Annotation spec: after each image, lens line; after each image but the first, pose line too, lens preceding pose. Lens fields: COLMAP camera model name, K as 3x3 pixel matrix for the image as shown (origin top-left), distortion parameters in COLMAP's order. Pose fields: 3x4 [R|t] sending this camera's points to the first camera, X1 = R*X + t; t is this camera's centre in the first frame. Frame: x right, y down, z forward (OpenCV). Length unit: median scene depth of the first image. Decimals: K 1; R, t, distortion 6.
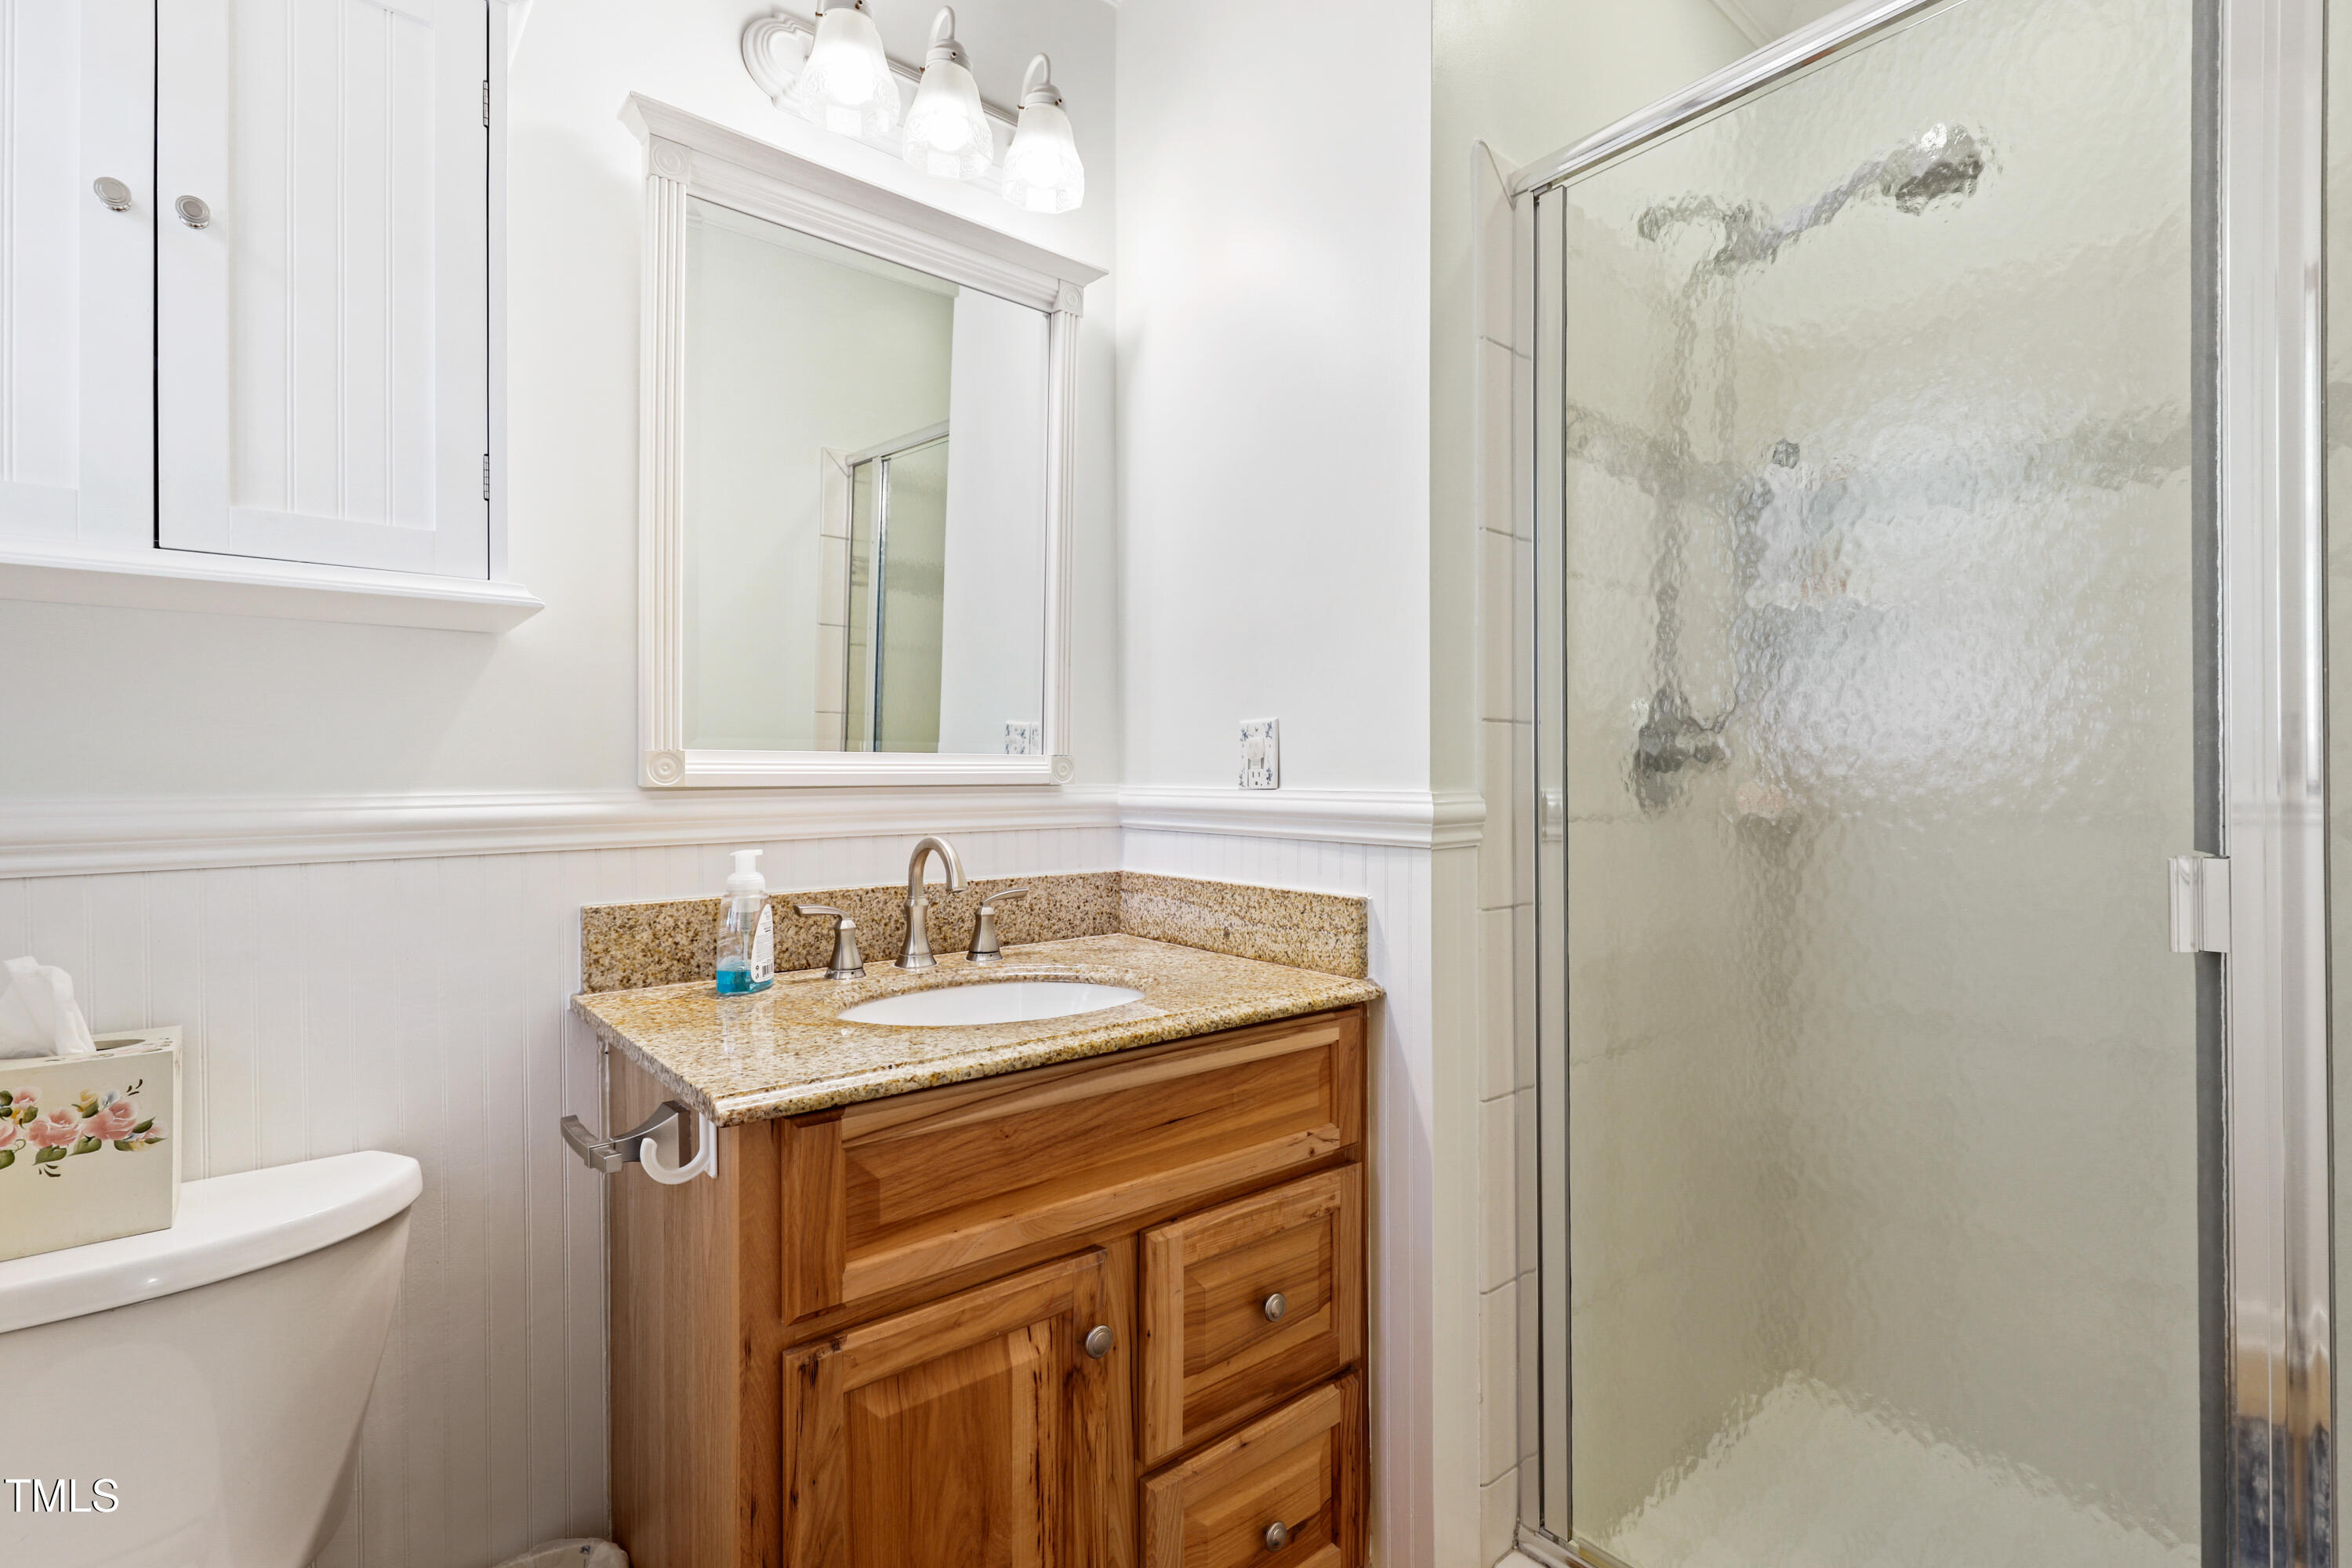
lens RADIAL K [[1080.7, 0, 1164.1], [0, 1080.7, 775.6], [0, 0, 1]] dist [0.008701, 0.001310]
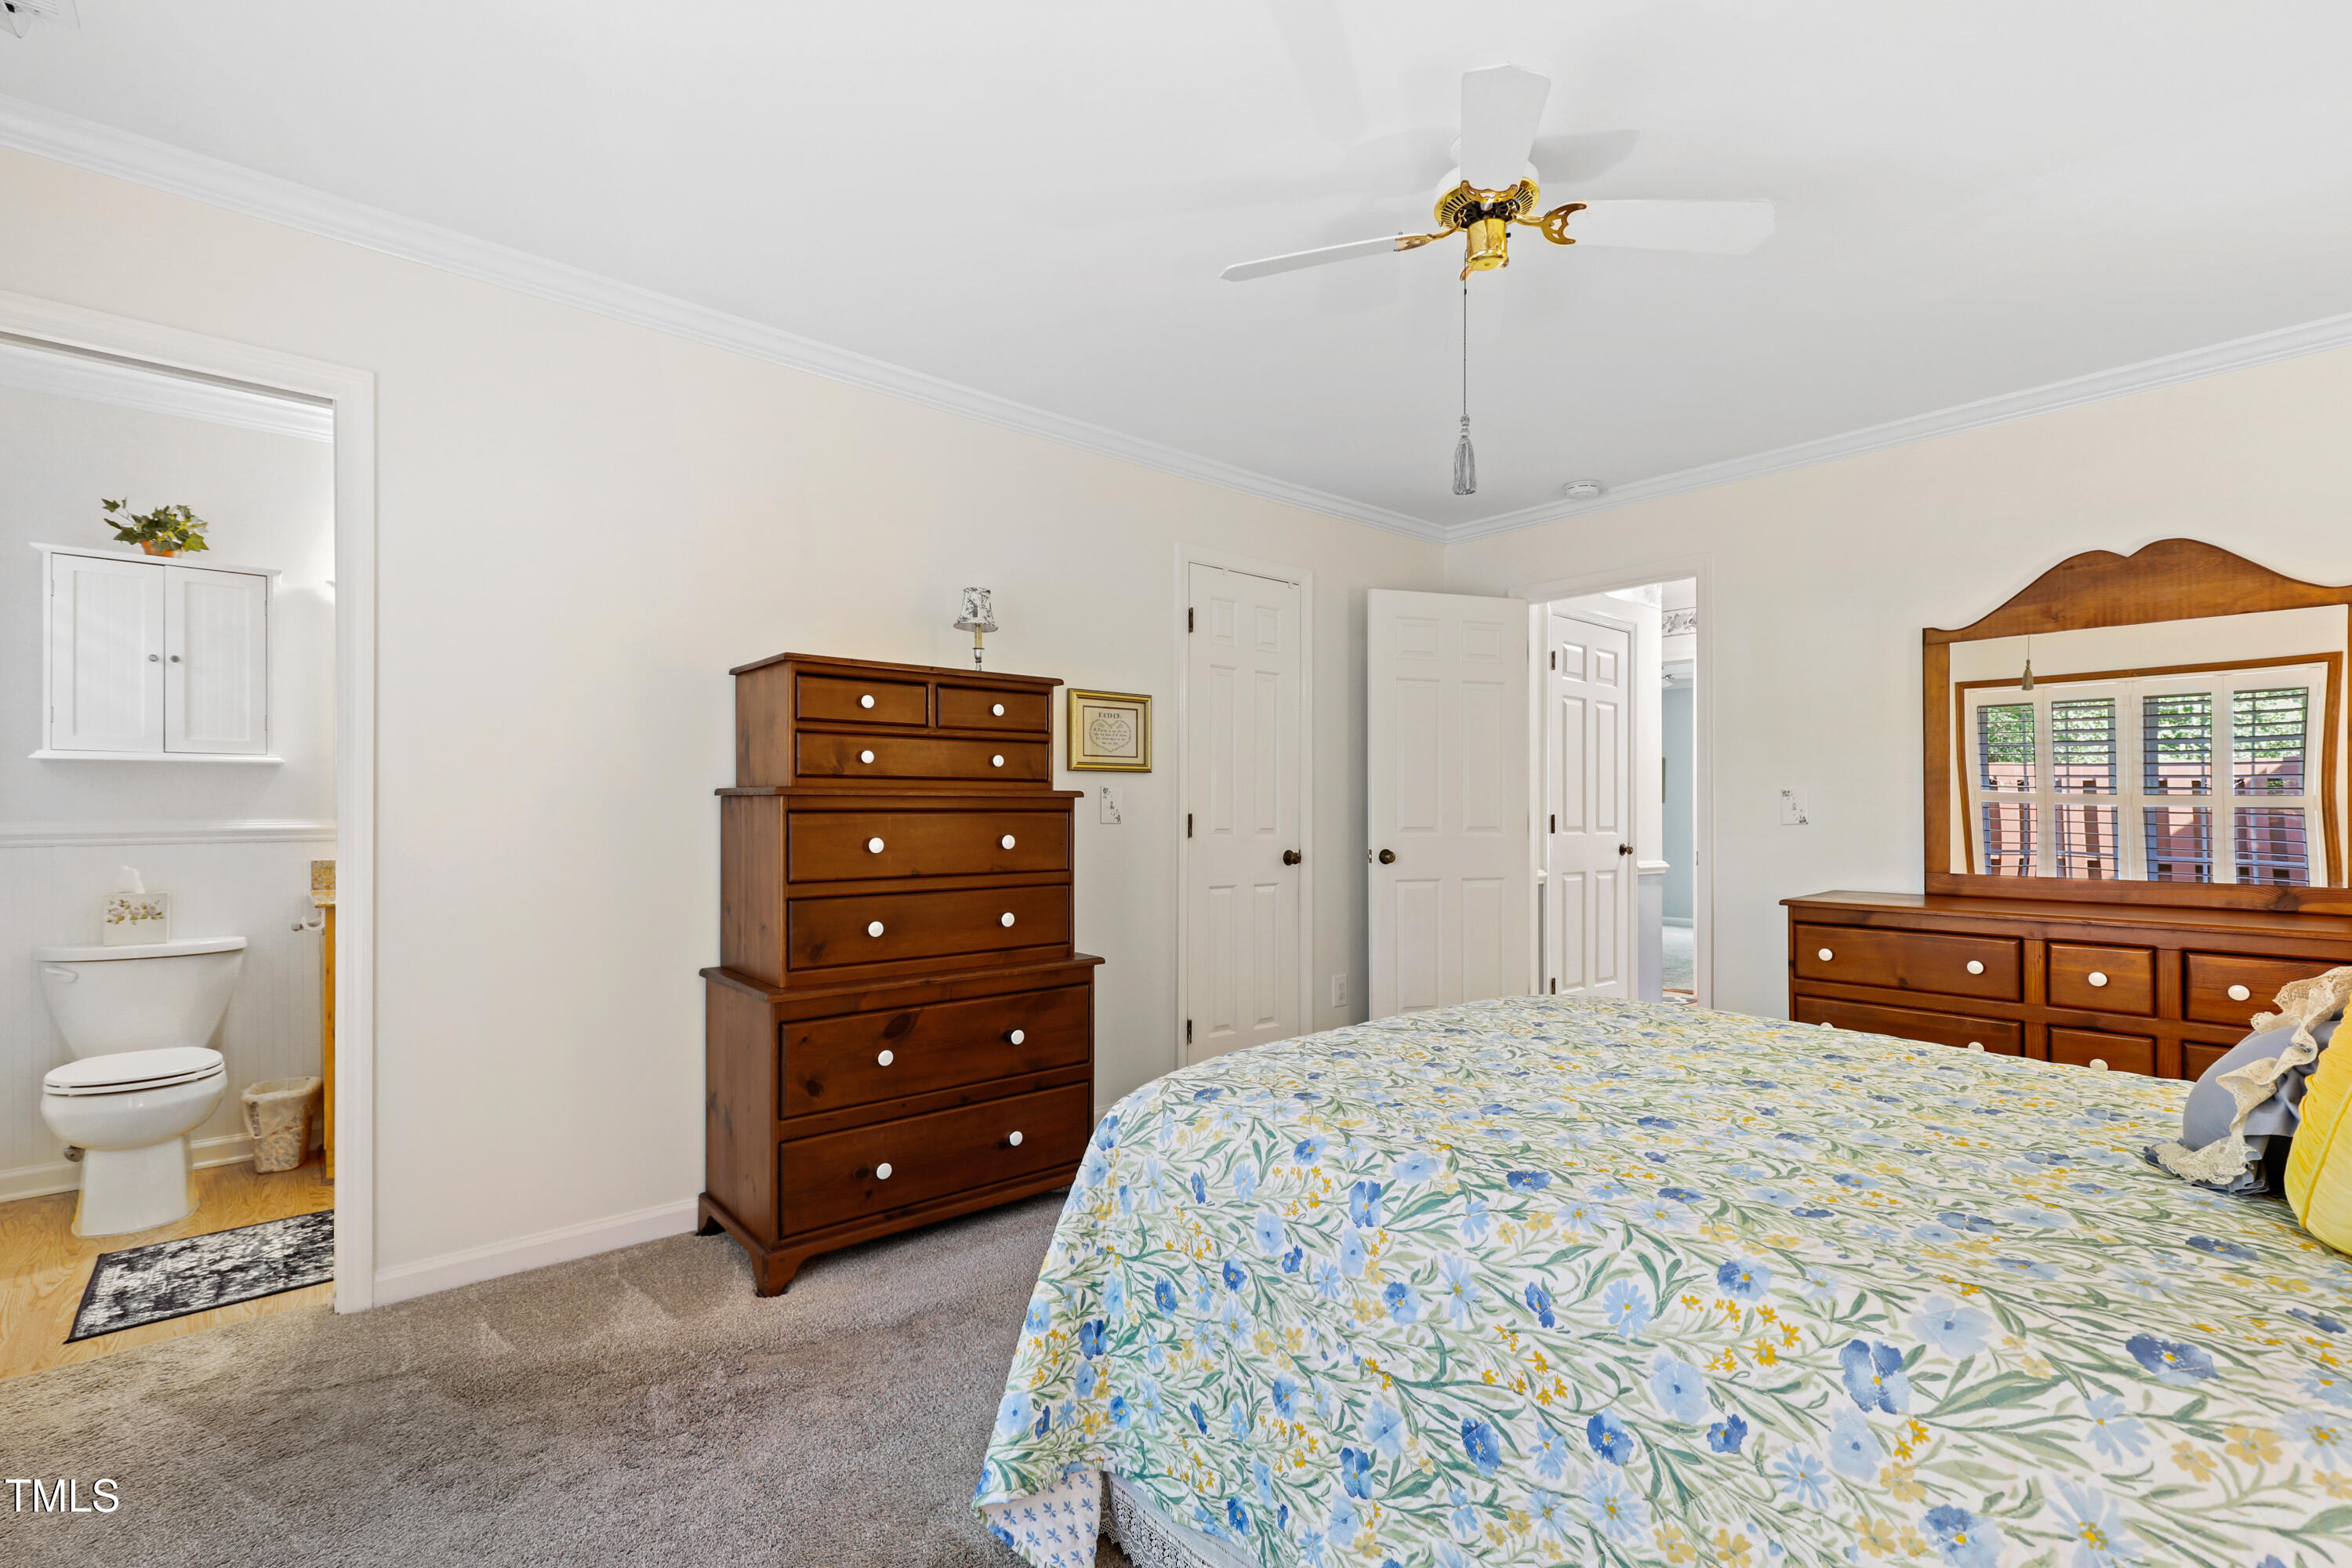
lens RADIAL K [[1080.7, 0, 1177.9], [0, 1080.7, 797.8], [0, 0, 1]] dist [0.008701, 0.001310]
pose [[0.999941, 0.002753, 0.010554, 2.357305], [-0.002701, 0.999984, -0.004955, -0.049596], [-0.010567, 0.004926, 0.999932, -2.601130]]
